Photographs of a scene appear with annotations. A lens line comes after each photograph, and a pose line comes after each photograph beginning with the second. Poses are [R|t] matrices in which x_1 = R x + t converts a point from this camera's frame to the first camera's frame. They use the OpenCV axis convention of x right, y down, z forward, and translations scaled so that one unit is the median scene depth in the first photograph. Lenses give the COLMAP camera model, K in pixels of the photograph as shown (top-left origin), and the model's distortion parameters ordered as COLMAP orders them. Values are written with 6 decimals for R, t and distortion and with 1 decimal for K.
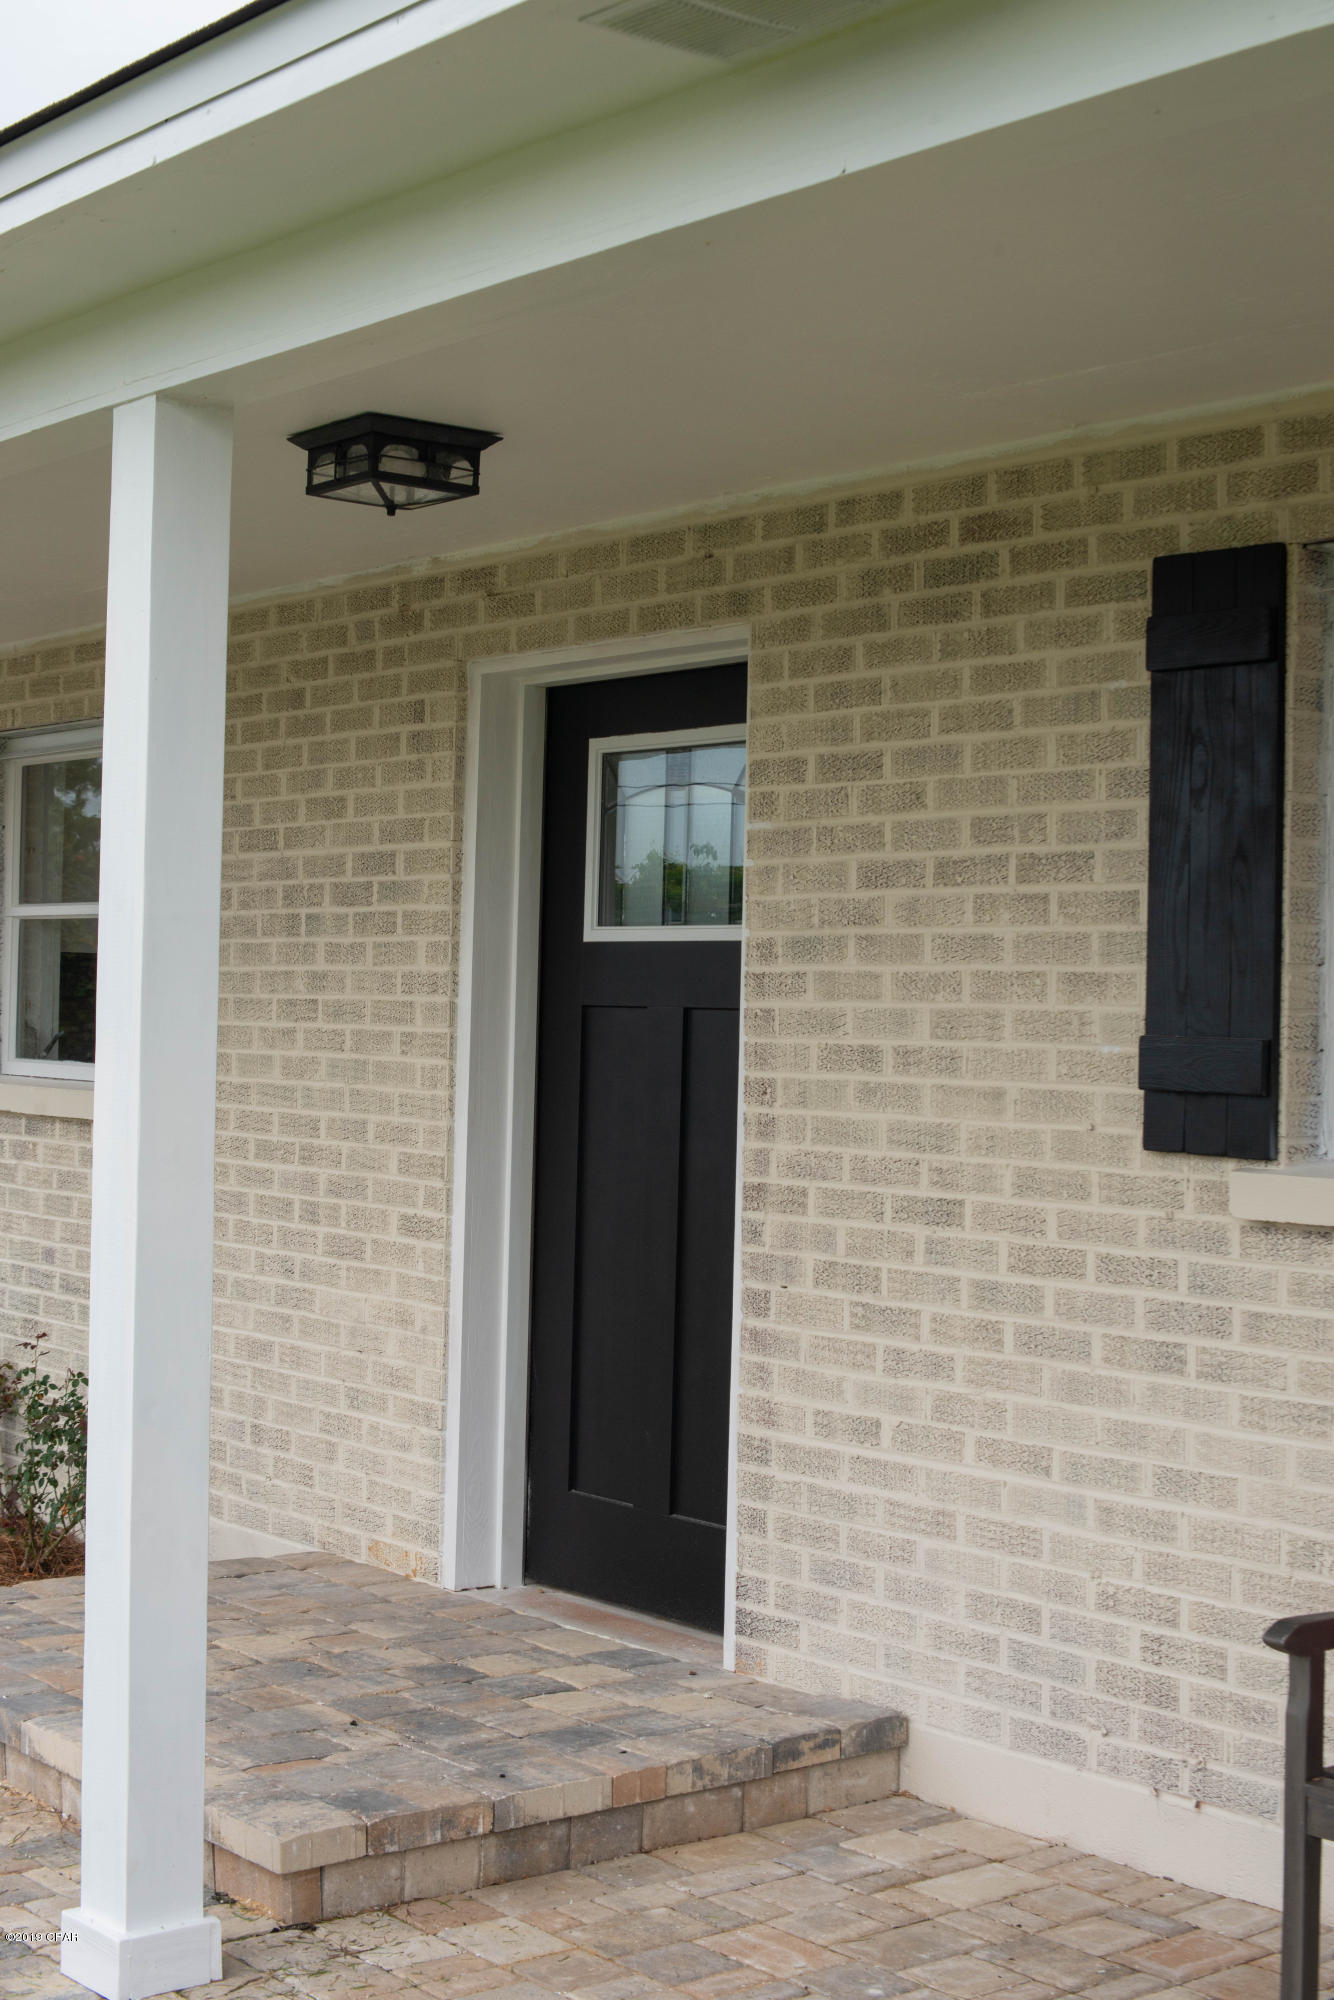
lens RADIAL K [[2838.7, 0, 754.1], [0, 2838.7, 1000.3], [0, 0, 1]] dist [-0.117181, -0.007362]
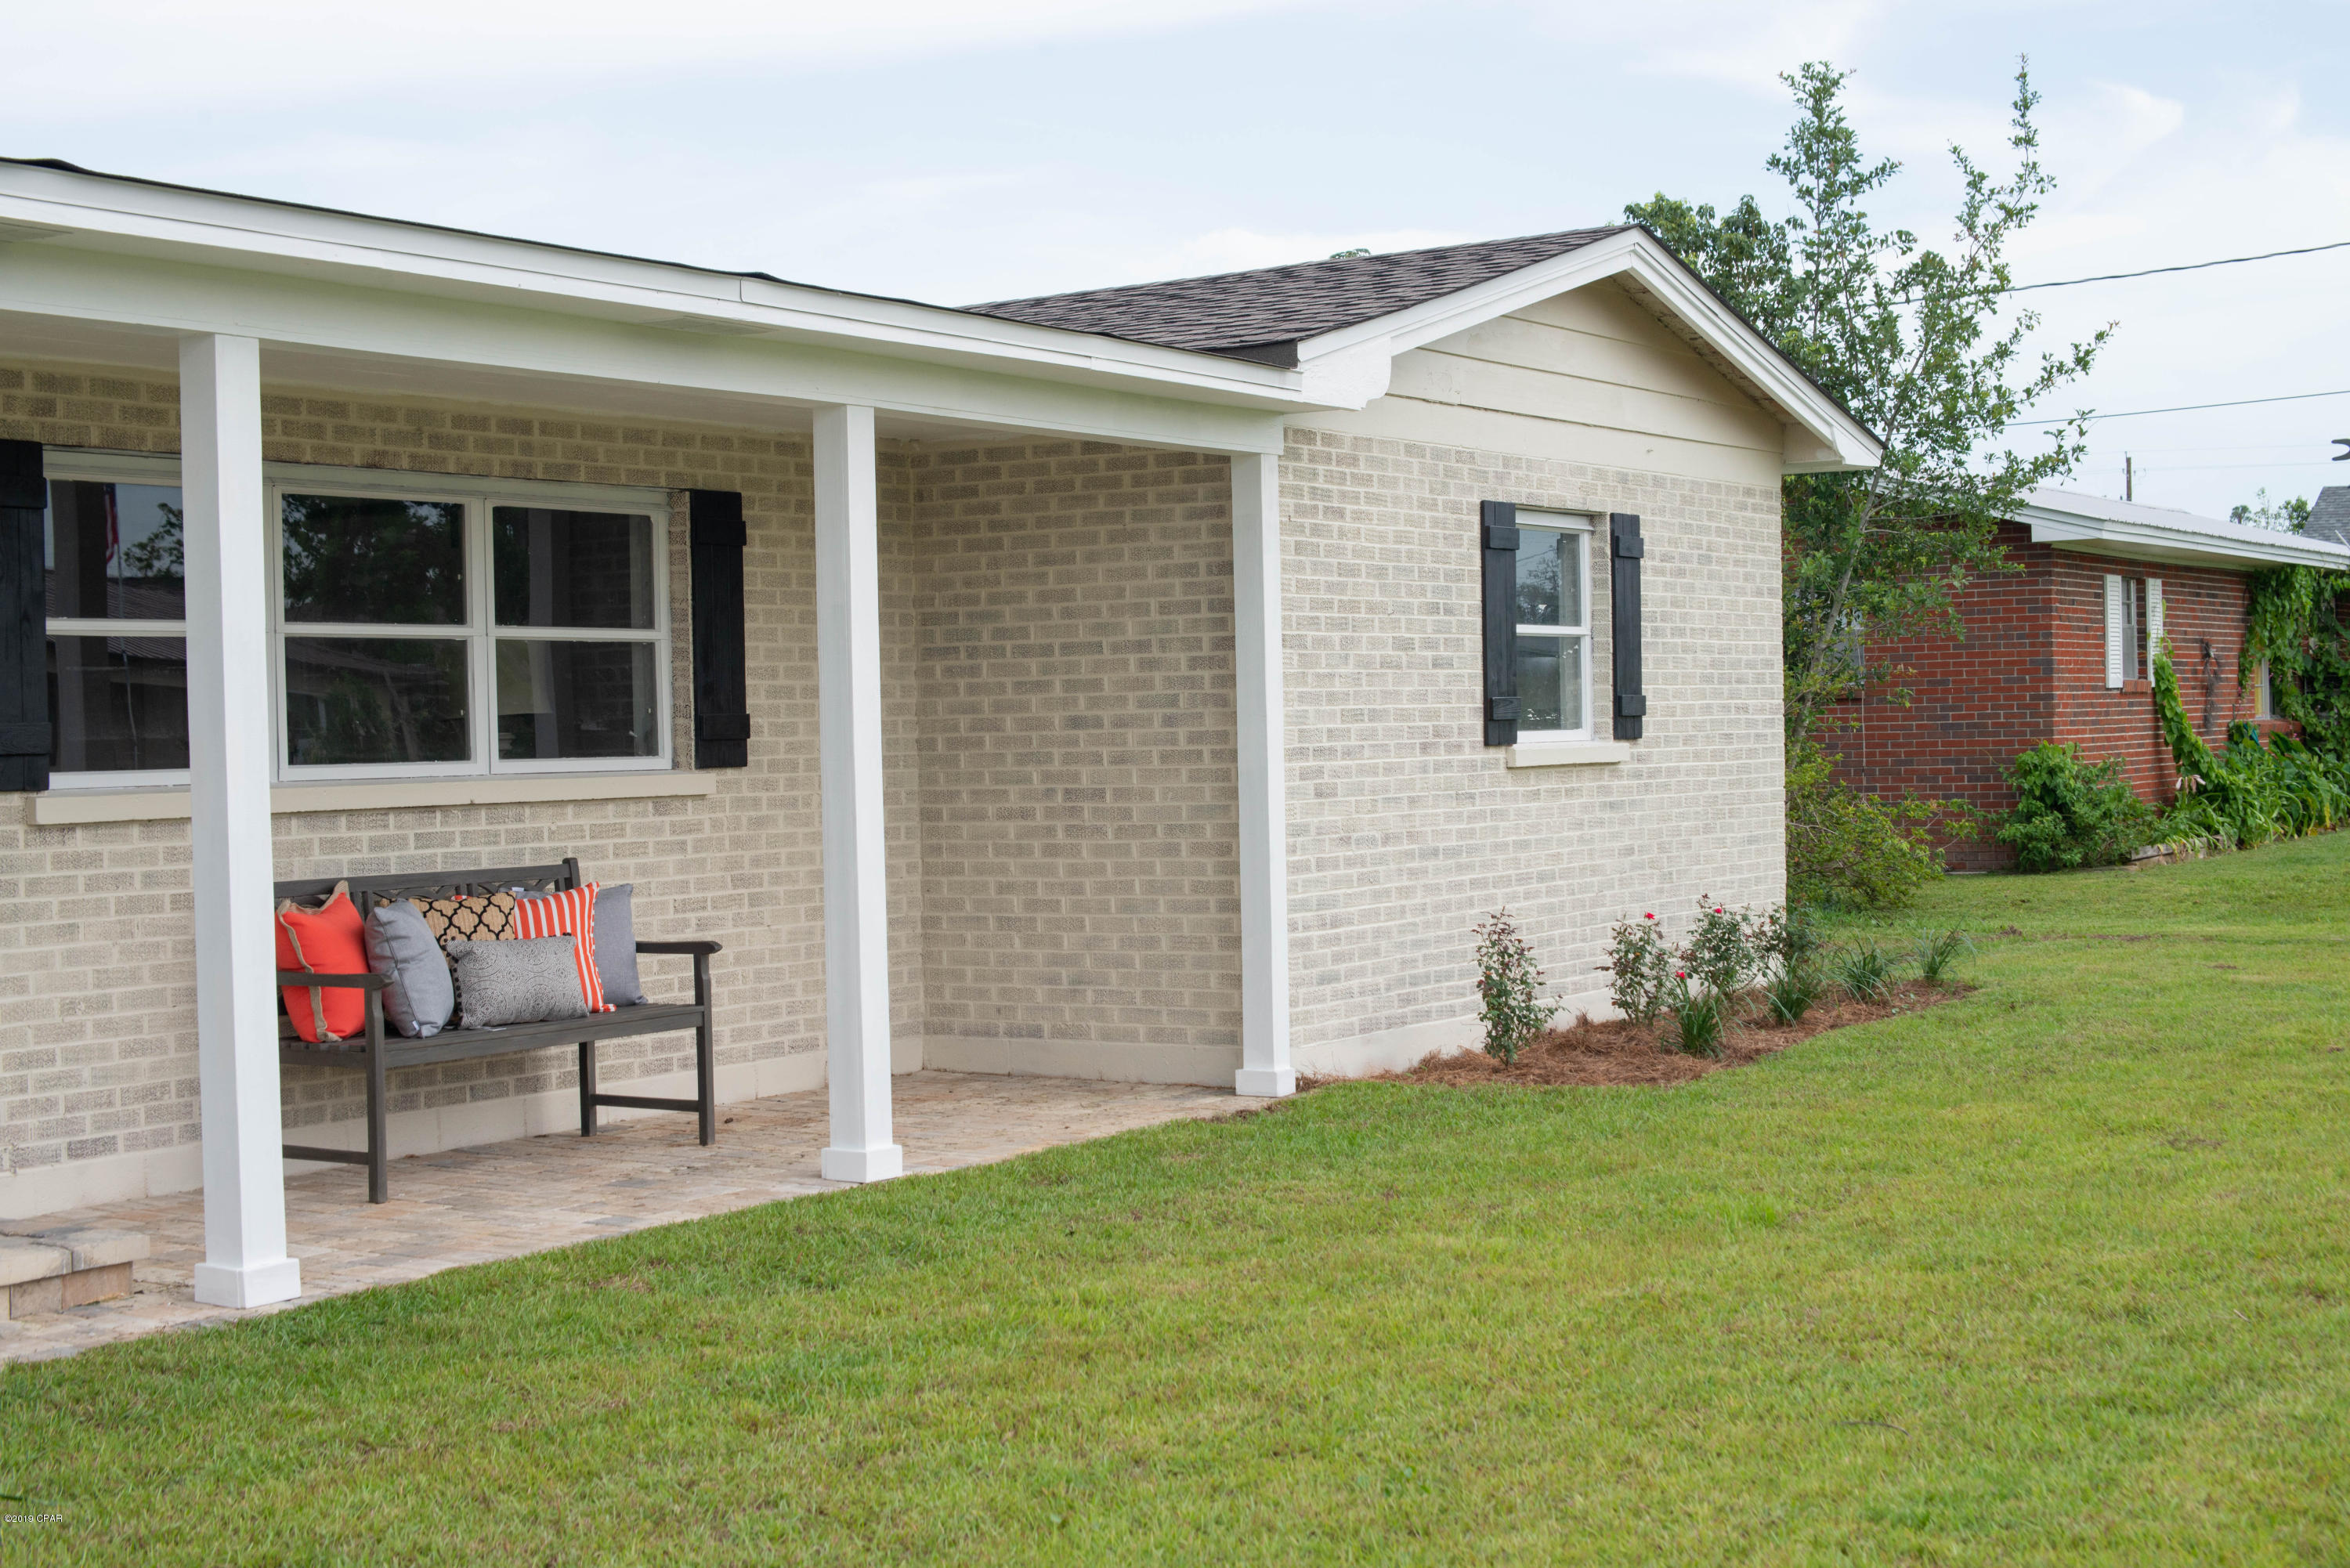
lens RADIAL K [[3454.5, 0, 1175.0], [0, 3454.5, 784.0], [0, 0, 1]] dist [-0.094162, 0.021423]
pose [[-0.311422, -0.027684, 0.949868, -1.818247], [0.011877, 0.999384, 0.033021, -0.008681], [-0.950198, 0.021565, -0.310901, 0.868283]]
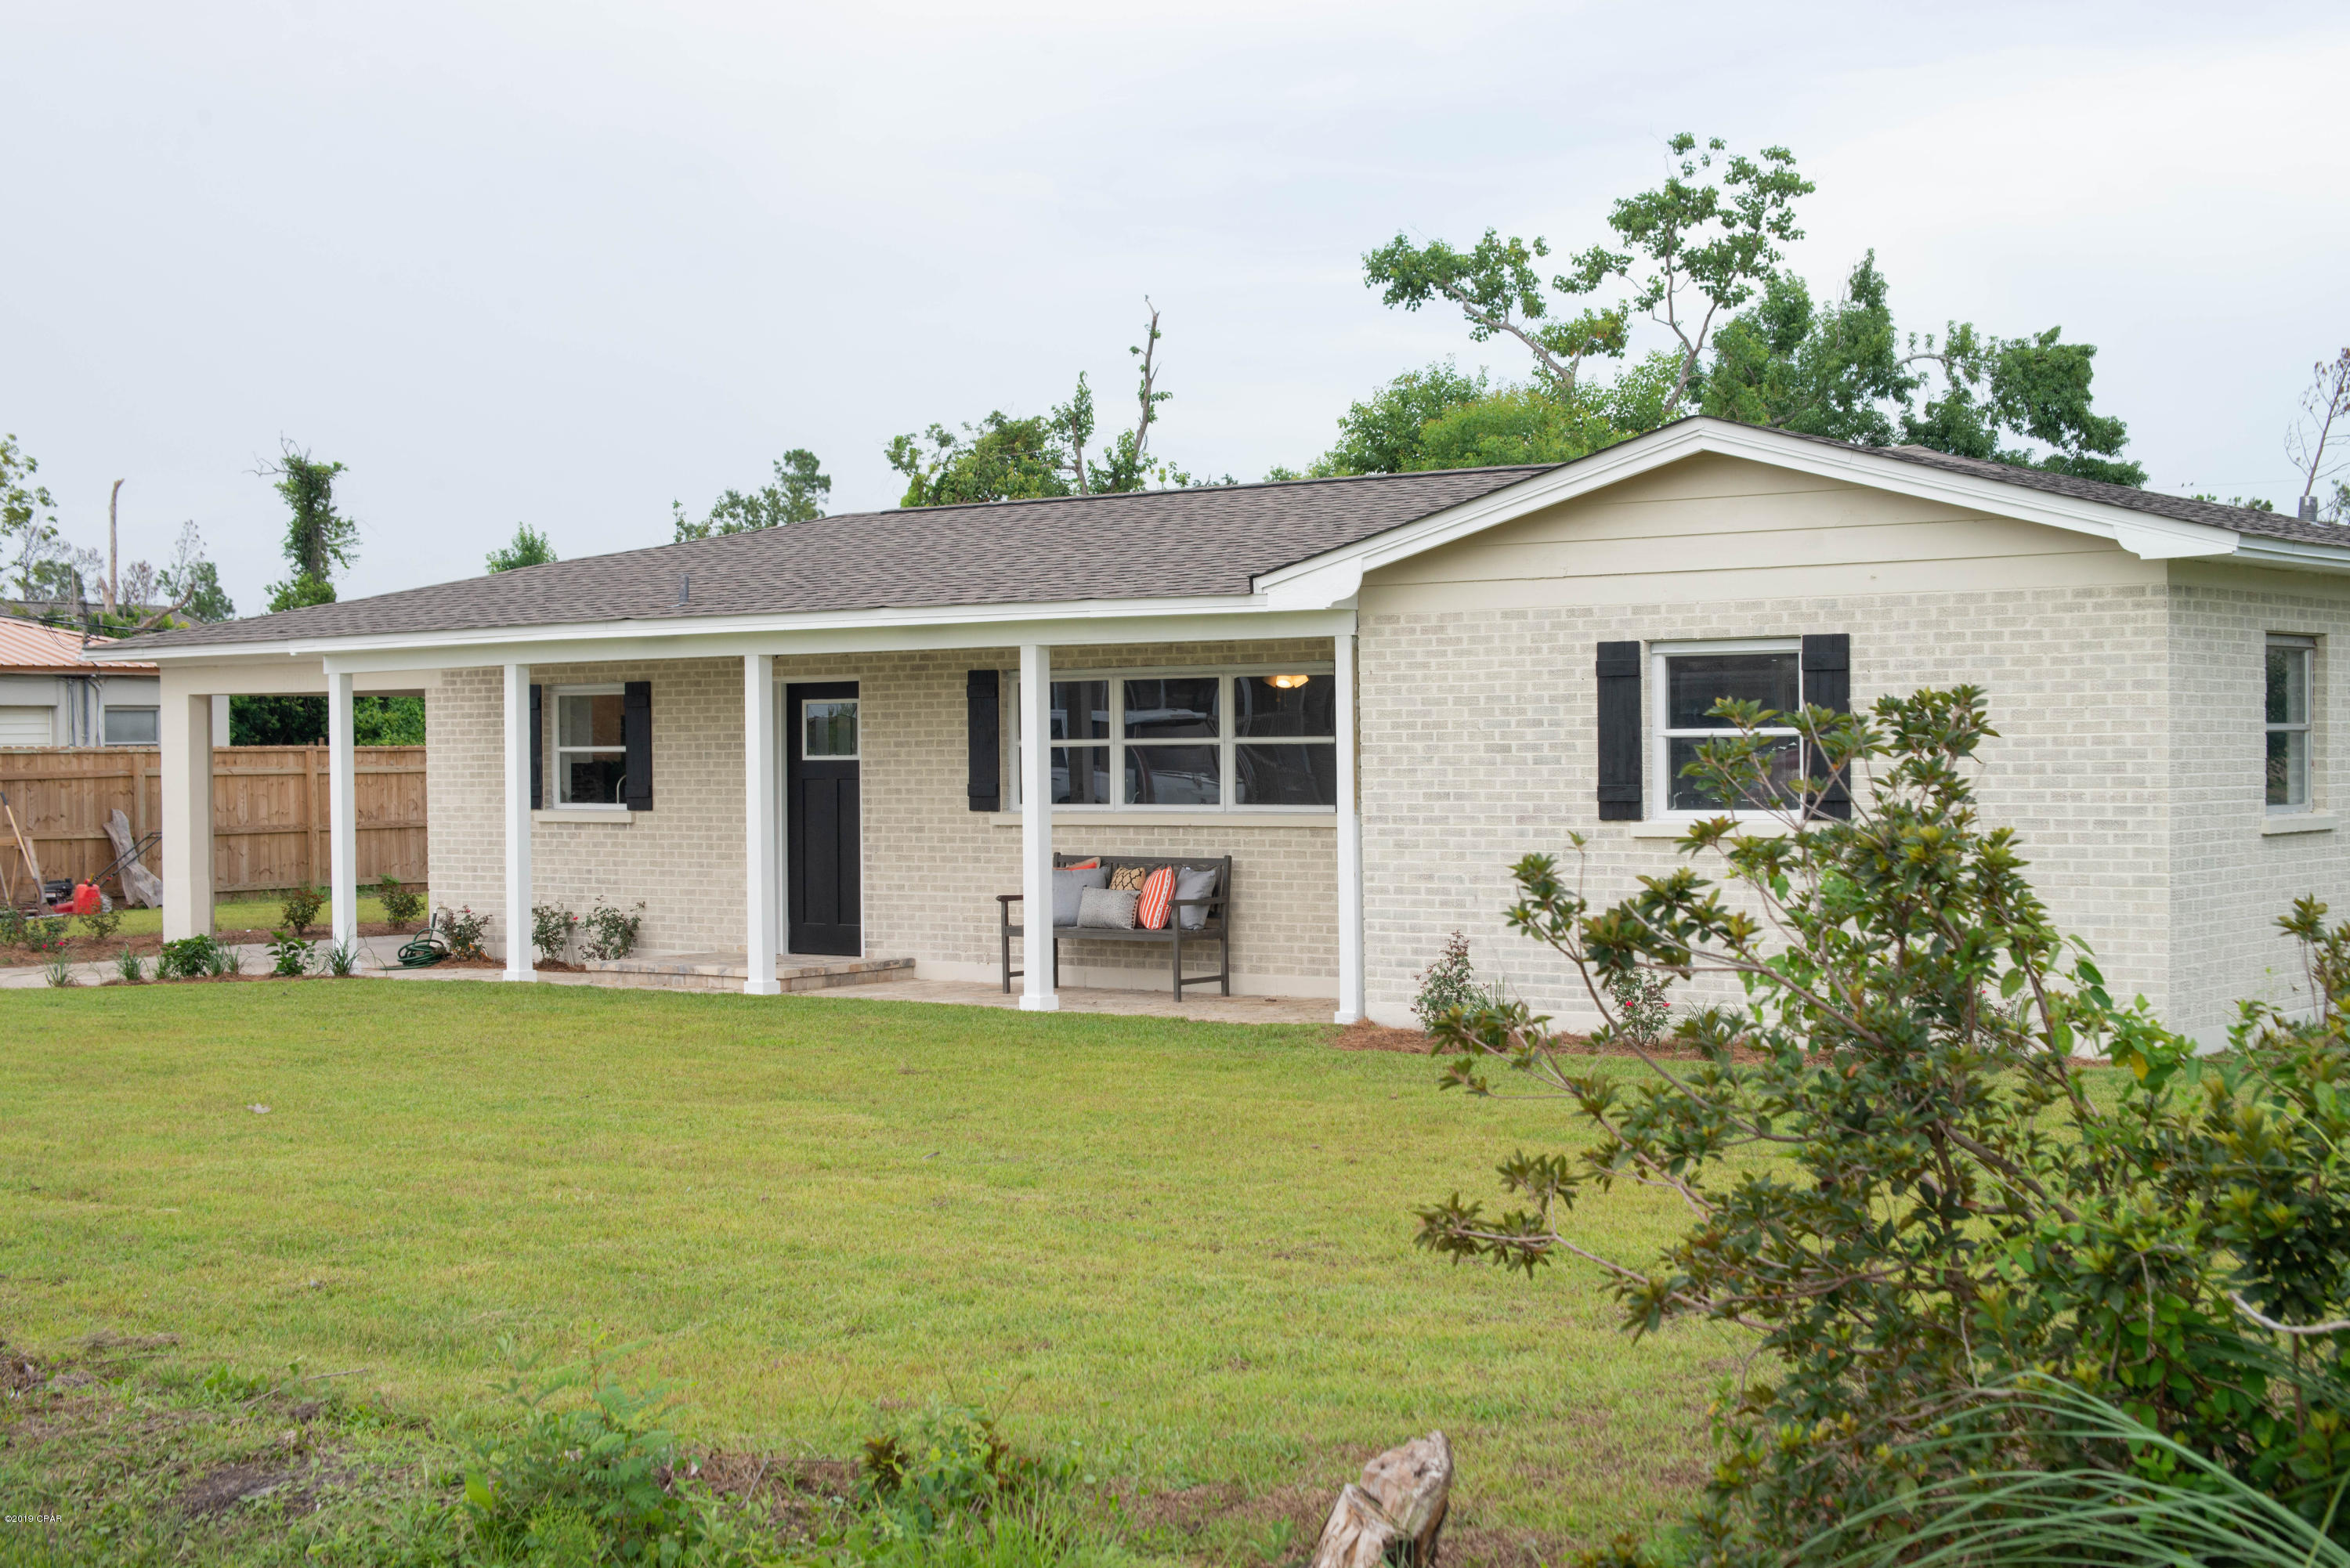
lens RADIAL K [[3335.2, 0, 1175.0], [0, 3335.2, 784.0], [0, 0, 1]] dist [-0.117181, -0.007362]
pose [[0.979835, -0.032701, 0.197113, -0.495021], [0.029417, 0.999376, 0.019567, -0.068672], [-0.197629, -0.013374, 0.980186, -3.600357]]
